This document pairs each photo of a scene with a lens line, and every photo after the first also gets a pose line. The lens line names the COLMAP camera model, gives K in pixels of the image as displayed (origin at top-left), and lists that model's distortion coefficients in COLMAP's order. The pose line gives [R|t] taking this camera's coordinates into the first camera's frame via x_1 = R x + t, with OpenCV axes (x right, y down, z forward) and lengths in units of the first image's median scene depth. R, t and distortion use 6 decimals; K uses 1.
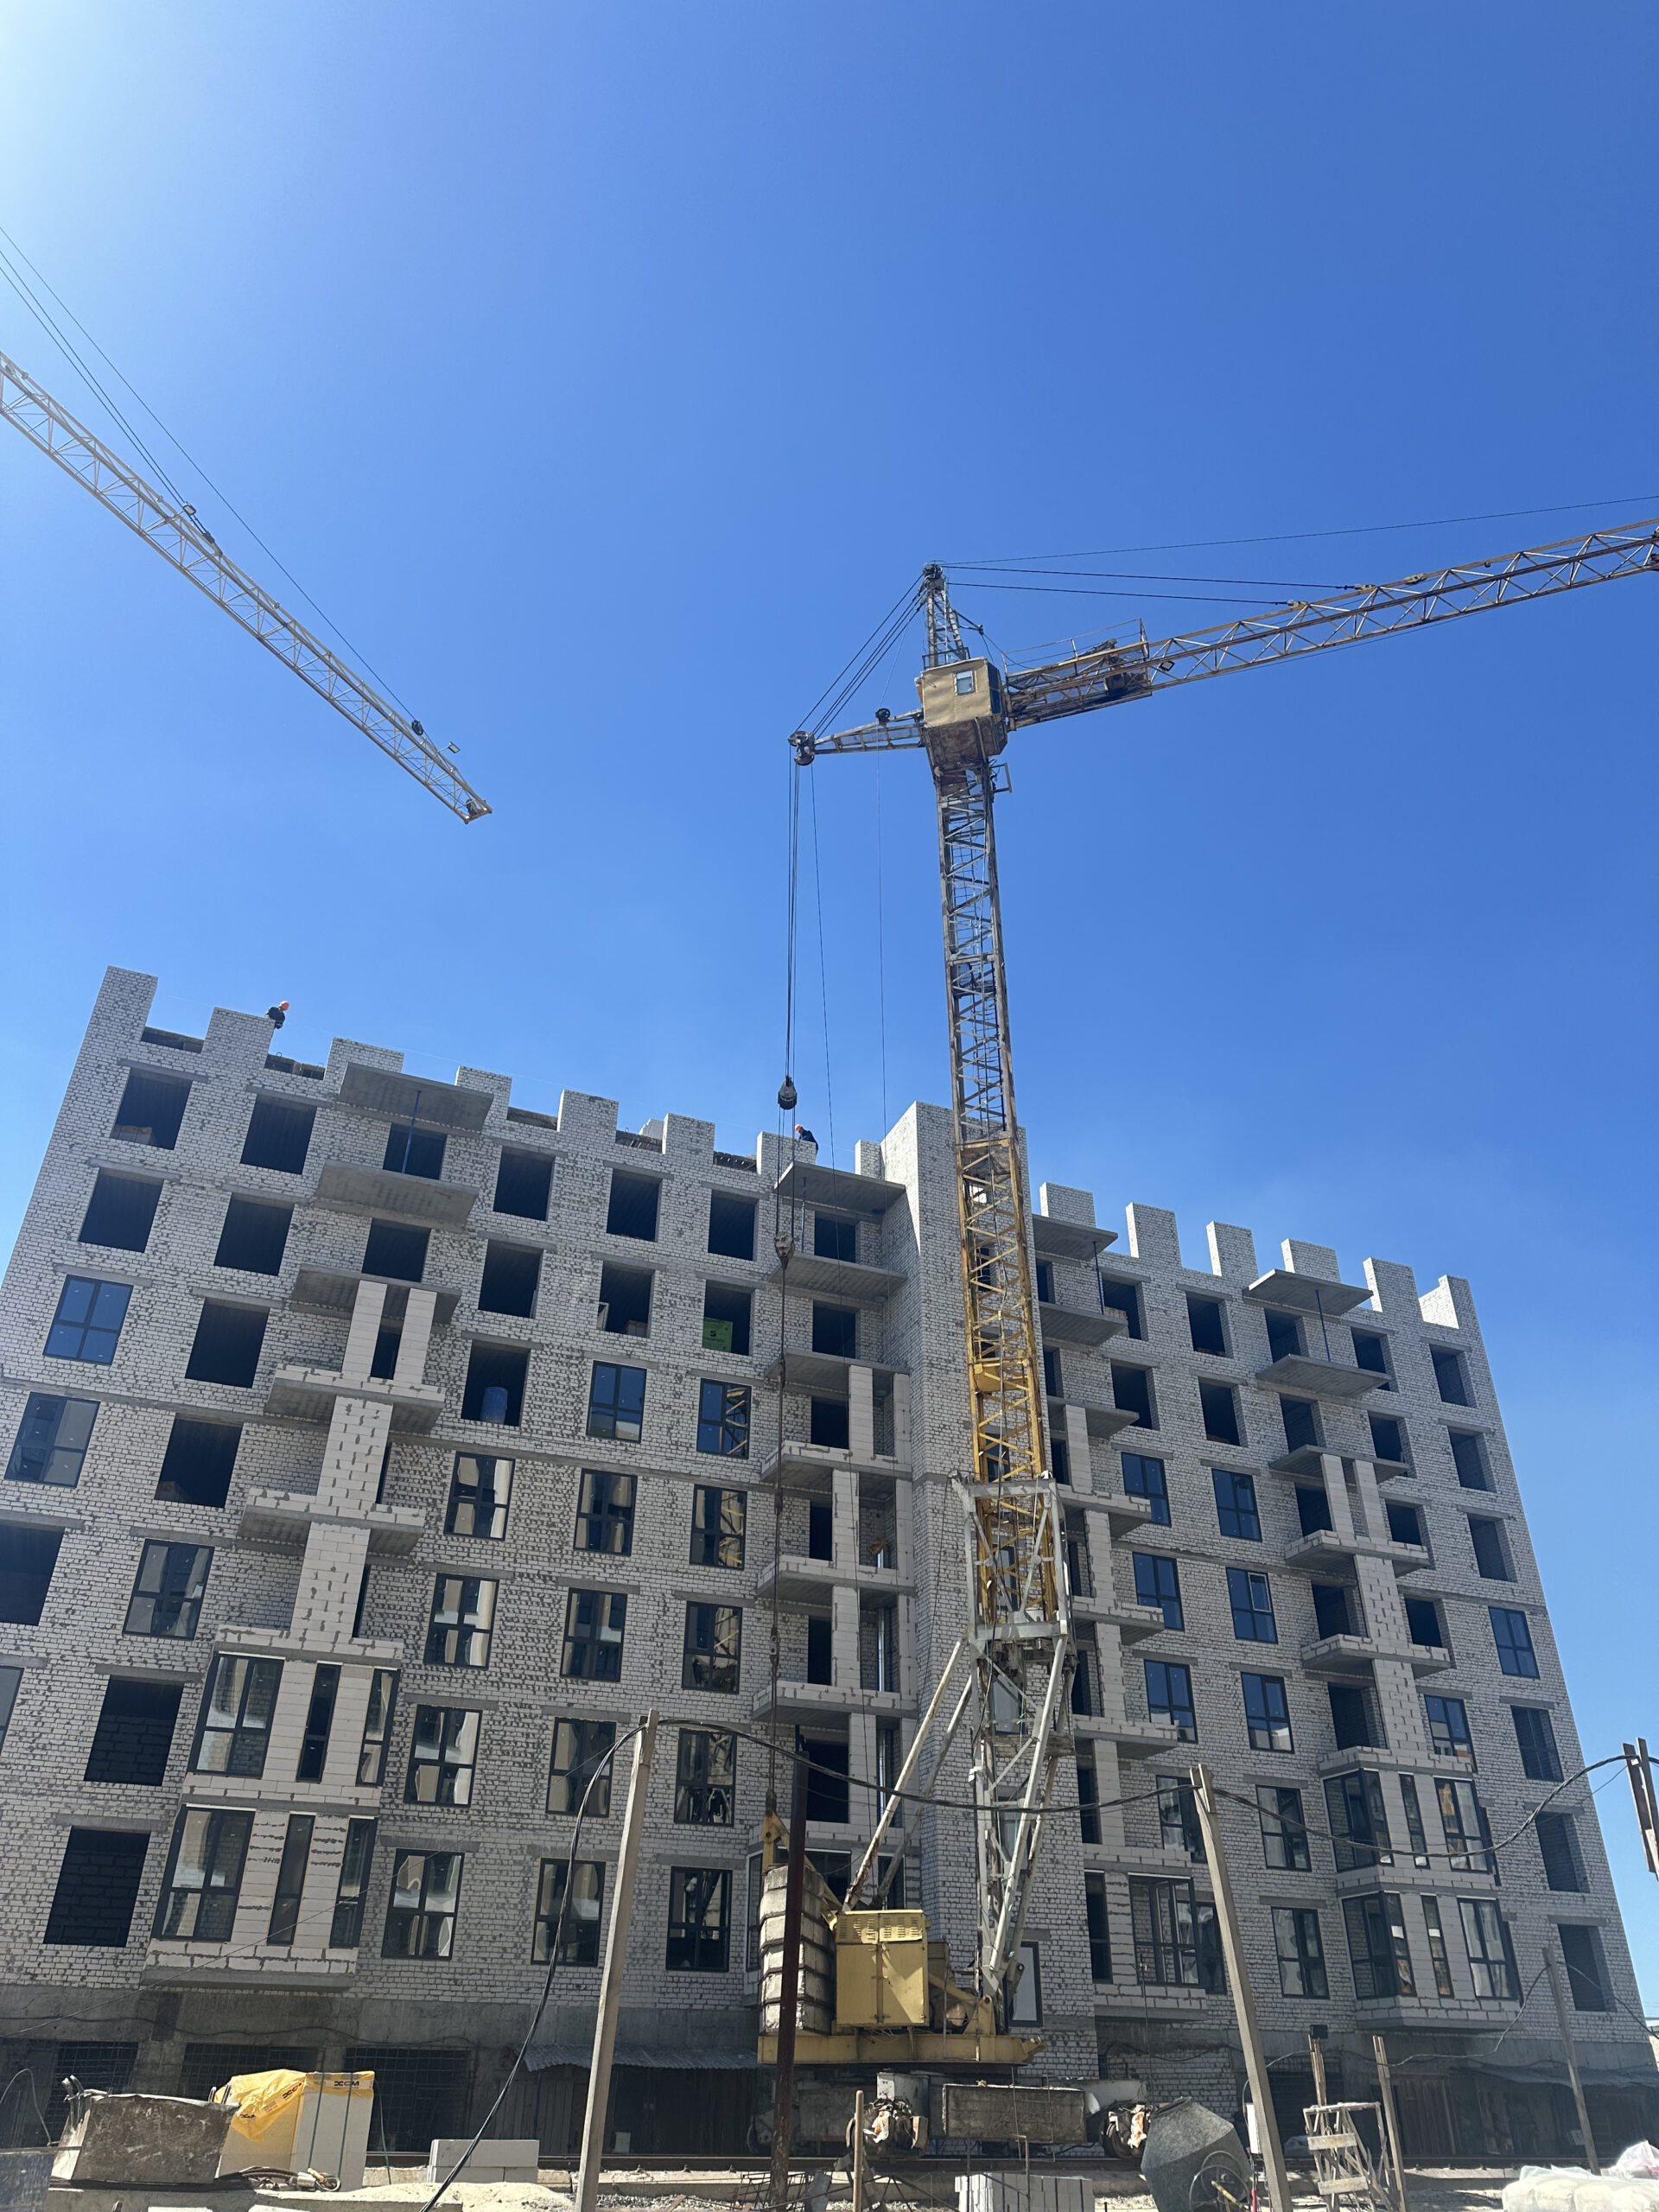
lens RADIAL K [[1558.8, 0, 859.5], [0, 1558.8, 1110.4], [0, 0, 1]] dist [0.066258, -0.063326]
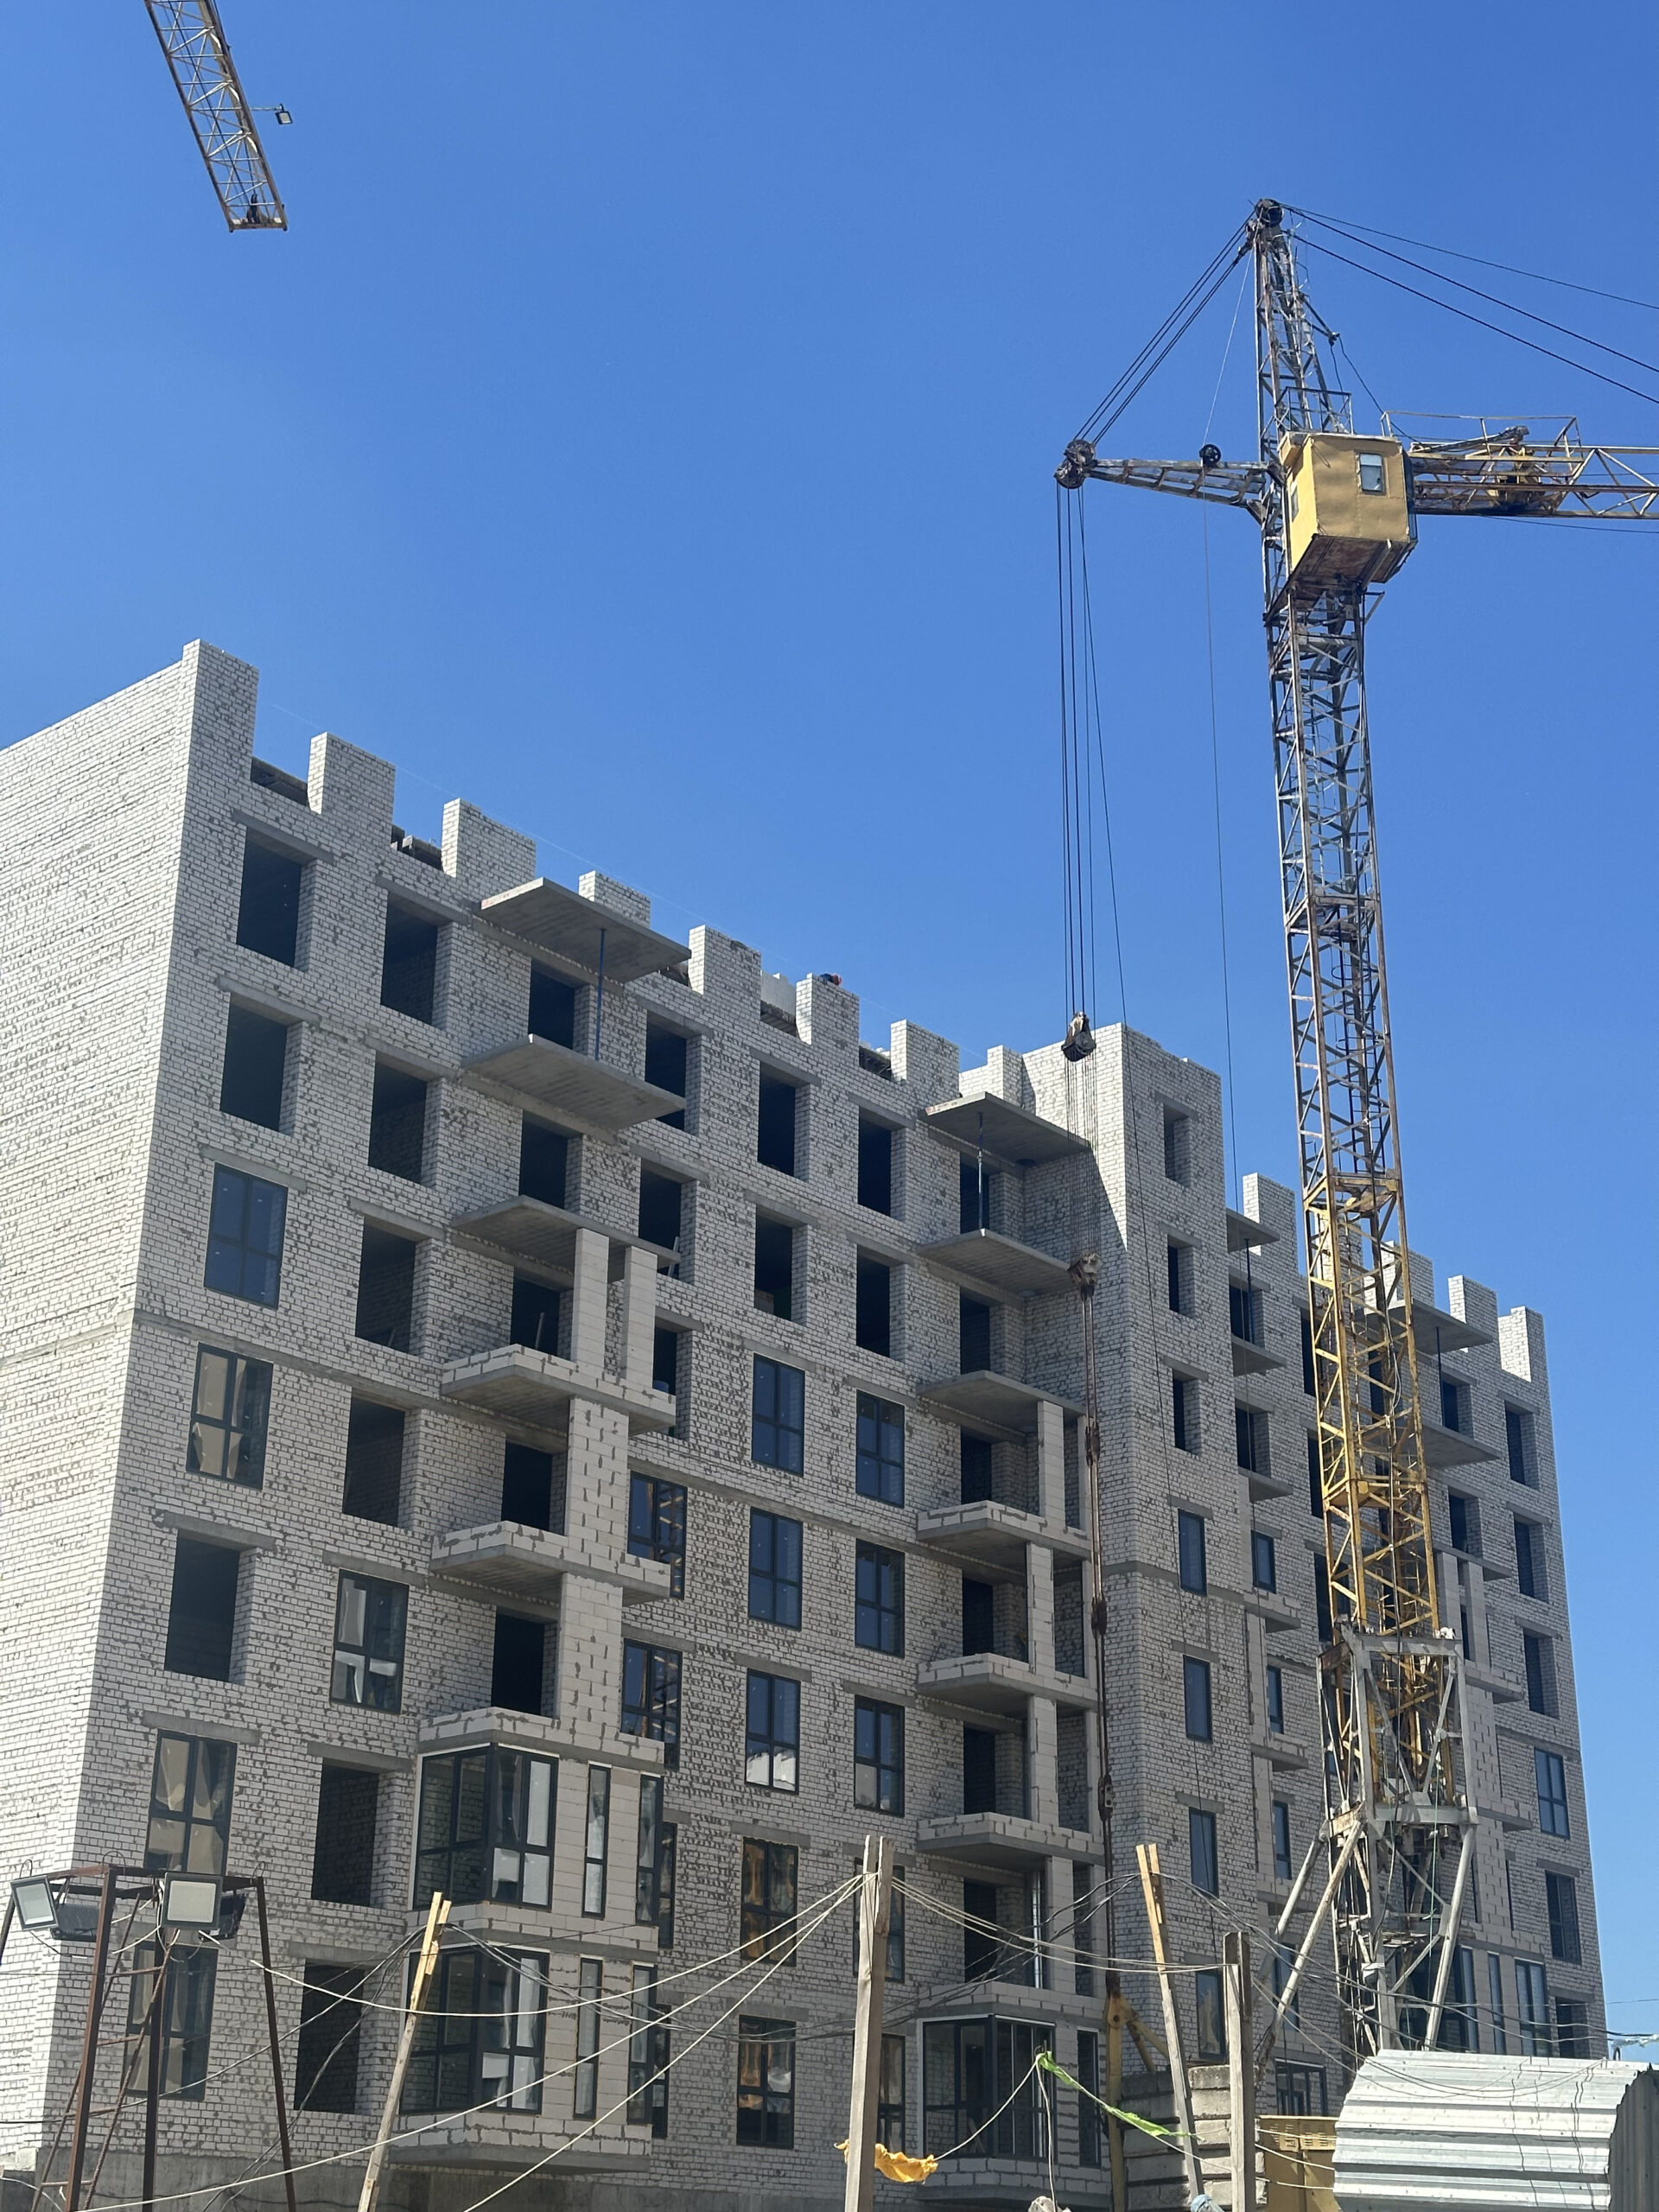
lens RADIAL K [[2994.2, 0, 829.6], [0, 2994.2, 1162.5], [0, 0, 1]] dist [0.241750, -0.344924]
pose [[0.893396, 0.163511, 0.418458, -0.739885], [-0.246943, 0.956820, 0.153343, -0.142643], [-0.375316, -0.240332, 0.895198, -0.216331]]
